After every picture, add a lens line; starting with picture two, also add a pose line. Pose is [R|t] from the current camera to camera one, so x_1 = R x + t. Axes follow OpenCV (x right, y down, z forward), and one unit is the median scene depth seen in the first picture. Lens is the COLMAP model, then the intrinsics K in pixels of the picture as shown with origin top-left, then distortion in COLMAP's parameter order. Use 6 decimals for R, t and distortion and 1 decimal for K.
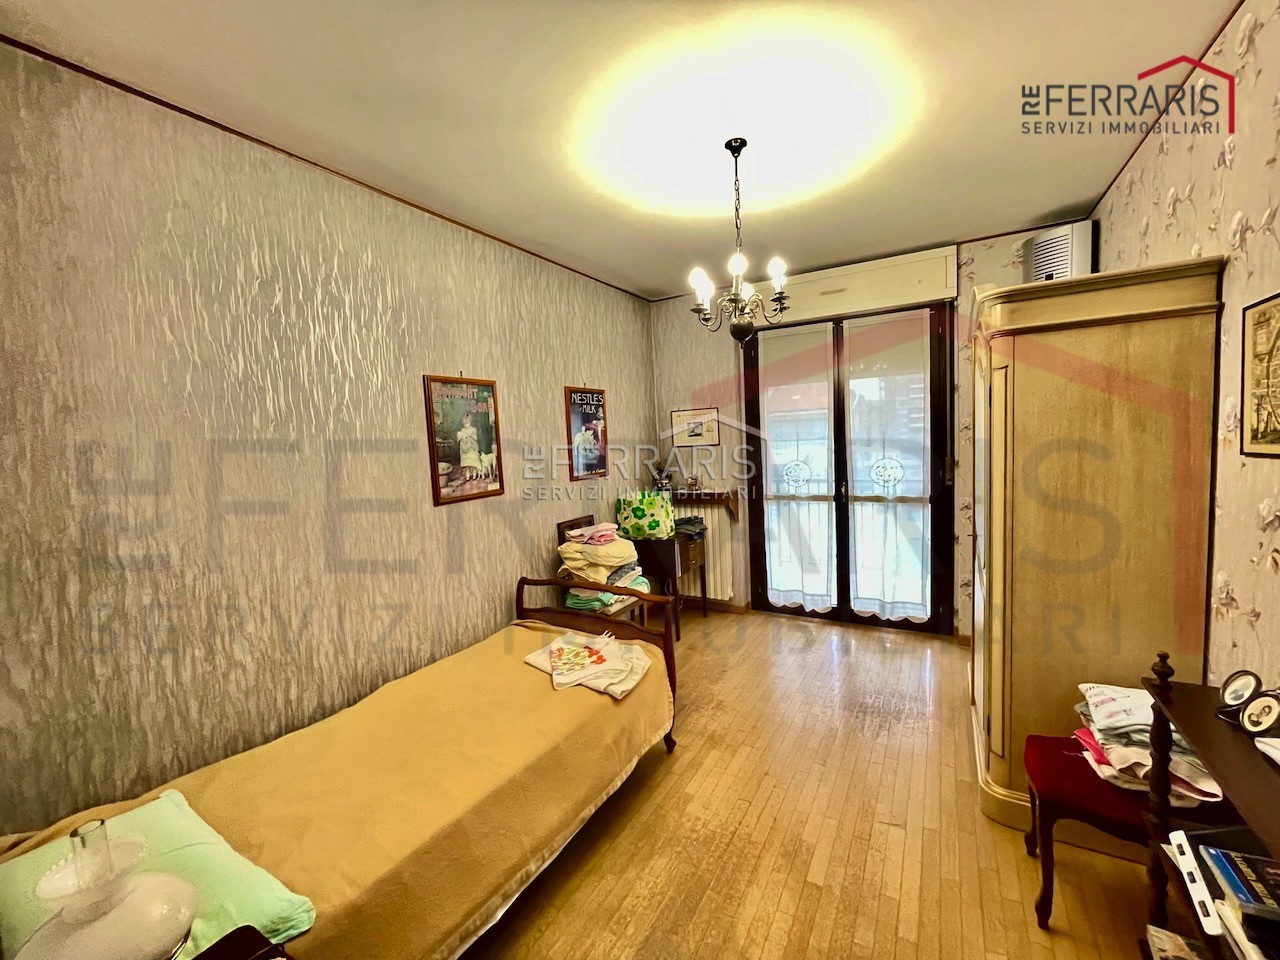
lens RADIAL K [[517.3, 0, 644.1], [0, 517.3, 477.9], [0, 0, 1]] dist [-0.002201, -0.000105]
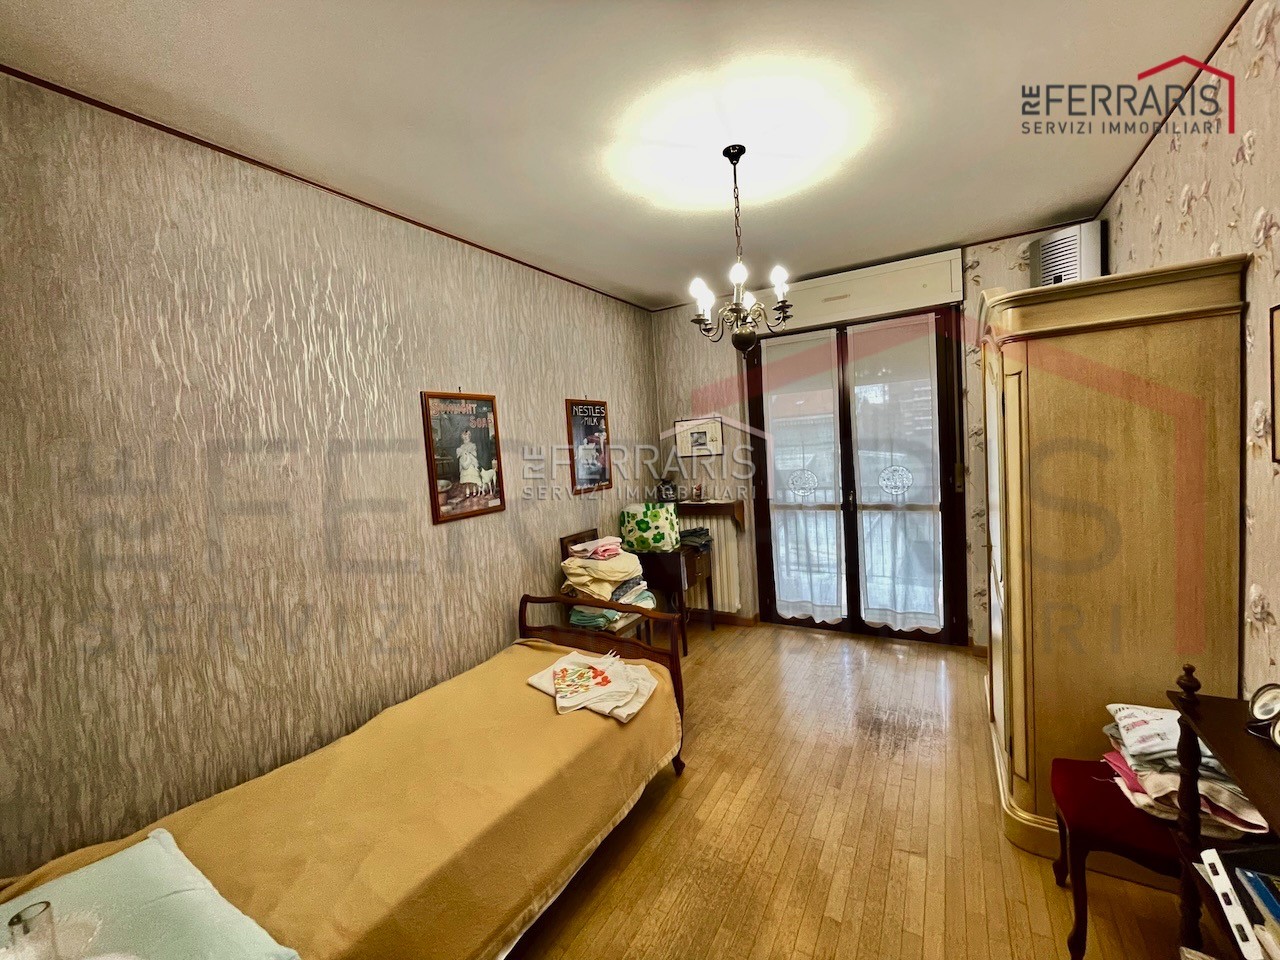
lens RADIAL K [[517.3, 0, 644.5], [0, 517.3, 477.6], [0, 0, 1]] dist [-0.002201, -0.000105]
pose [[0.999803, -0.017647, -0.009069, 0.004283], [0.017507, 0.999729, -0.015330, -0.011952], [0.009337, 0.015168, 0.999841, 0.022130]]
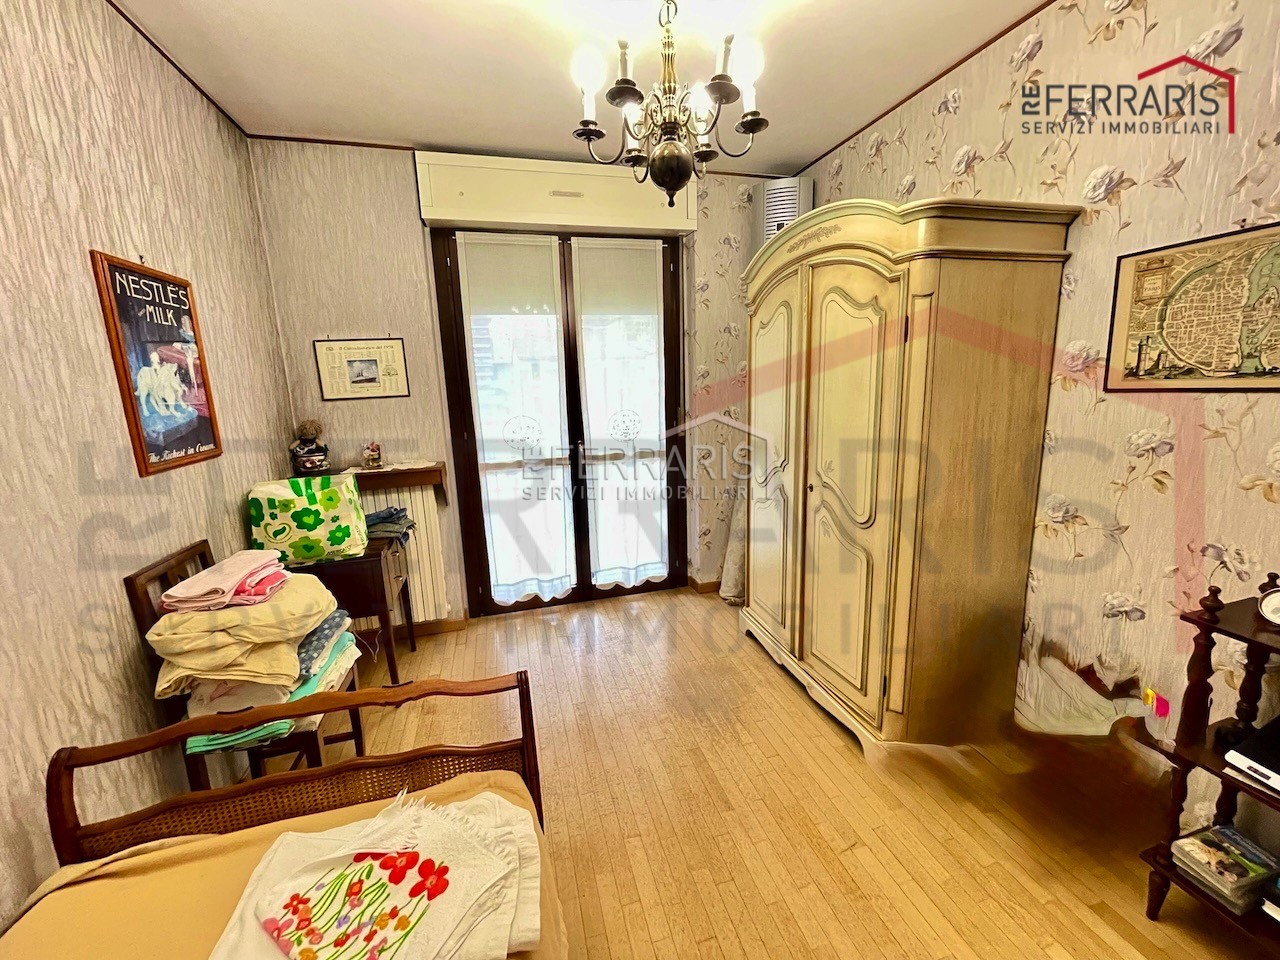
lens RADIAL K [[517.3, 0, 646.3], [0, 517.3, 477.2], [0, 0, 1]] dist [-0.002201, -0.000105]
pose [[0.696196, -0.114311, 0.708692, -0.202618], [0.058335, 0.992984, 0.102861, -0.017488], [-0.715478, -0.030270, 0.697980, 0.501961]]
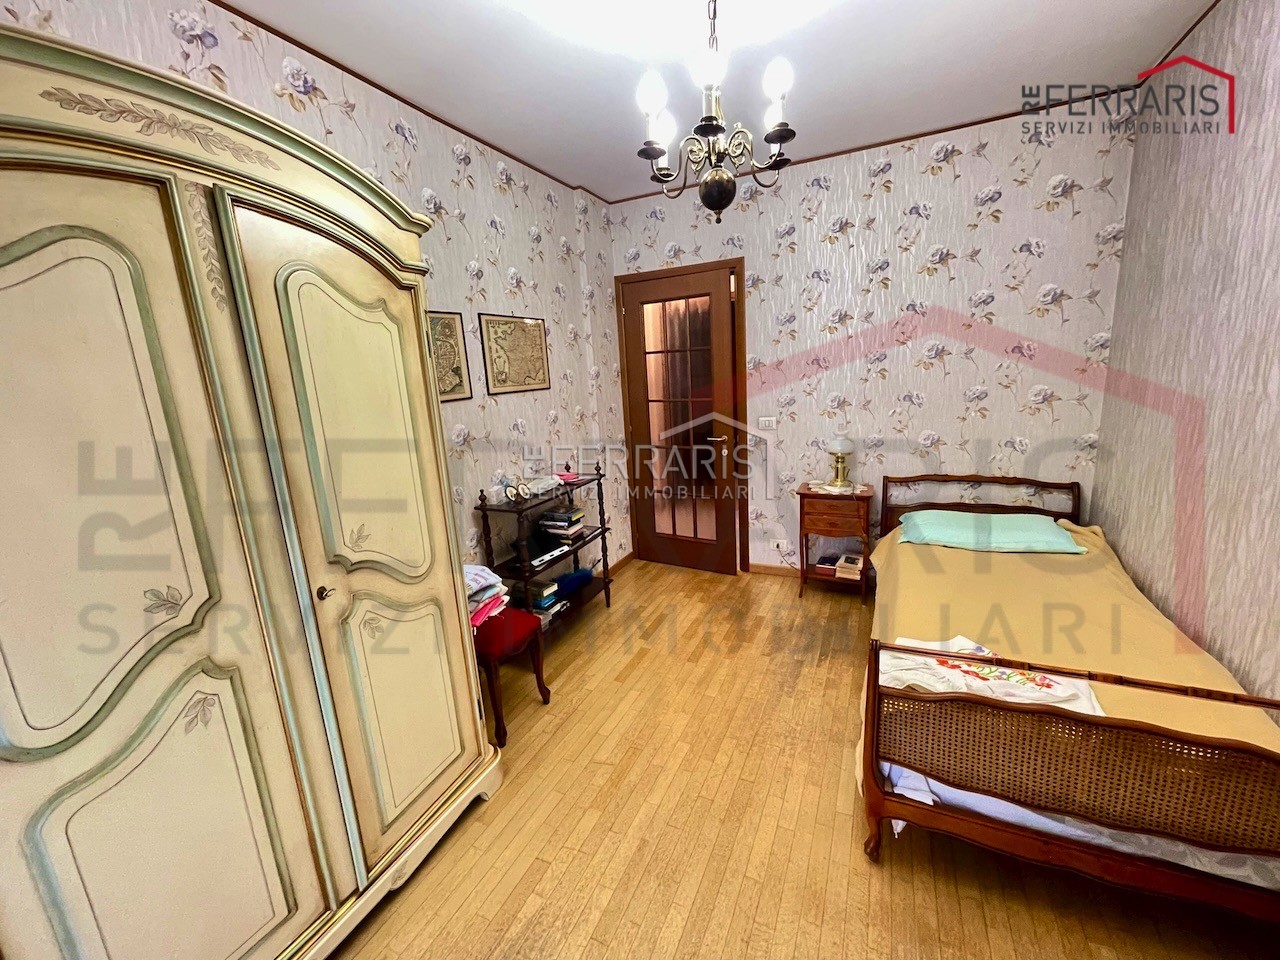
lens RADIAL K [[517.3, 0, 633.3], [0, 517.3, 475.7], [0, 0, 1]] dist [-0.002201, -0.000105]
pose [[-0.991096, 0.122634, -0.051858, 0.462181], [0.103147, 0.953442, 0.283390, -0.145763], [0.084196, 0.275518, -0.957602, 1.648643]]
